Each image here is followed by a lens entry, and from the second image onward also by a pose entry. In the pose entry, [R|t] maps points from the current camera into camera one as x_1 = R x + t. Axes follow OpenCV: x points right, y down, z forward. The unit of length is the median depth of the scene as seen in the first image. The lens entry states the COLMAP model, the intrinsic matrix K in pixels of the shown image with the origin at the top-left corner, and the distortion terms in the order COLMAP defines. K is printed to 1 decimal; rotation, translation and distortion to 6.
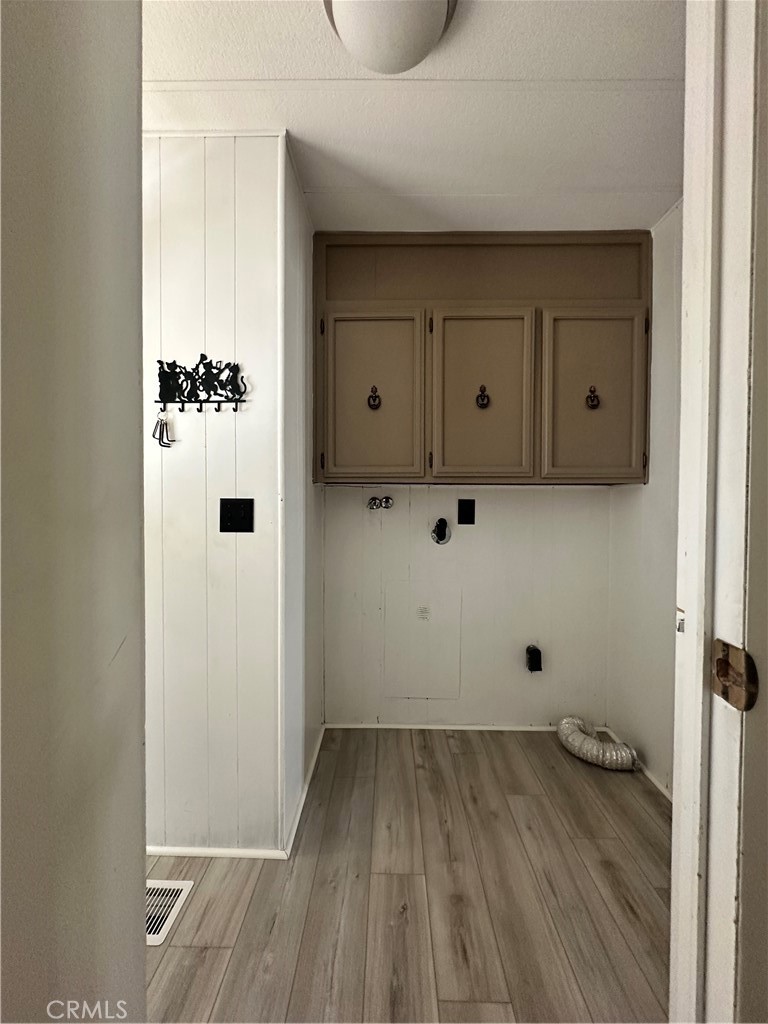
lens RADIAL K [[409.9, 0, 381.9], [0, 409.9, 512.3], [0, 0, 1]] dist [-0.000618, 0.000126]
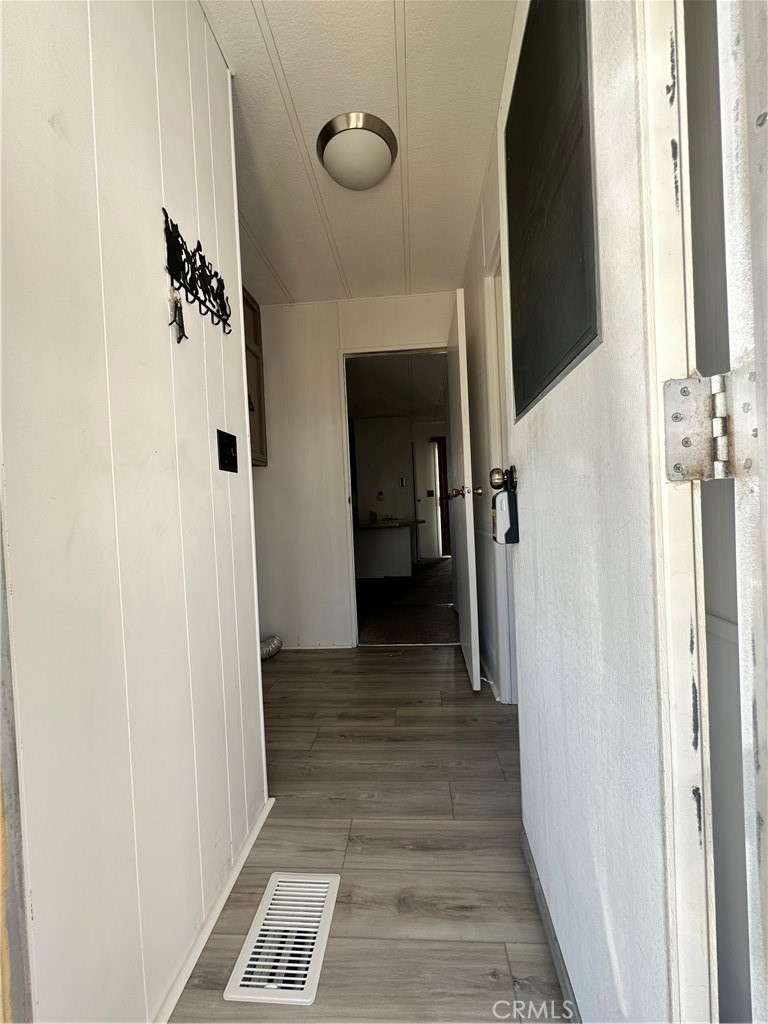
lens RADIAL K [[409.9, 0, 384.4], [0, 409.9, 512.6], [0, 0, 1]] dist [-0.000618, 0.000126]
pose [[0.058108, -0.021056, 0.998088, -1.289068], [0.064631, 0.997759, 0.017287, 0.150152], [-0.996216, 0.063503, 0.059339, 0.669834]]
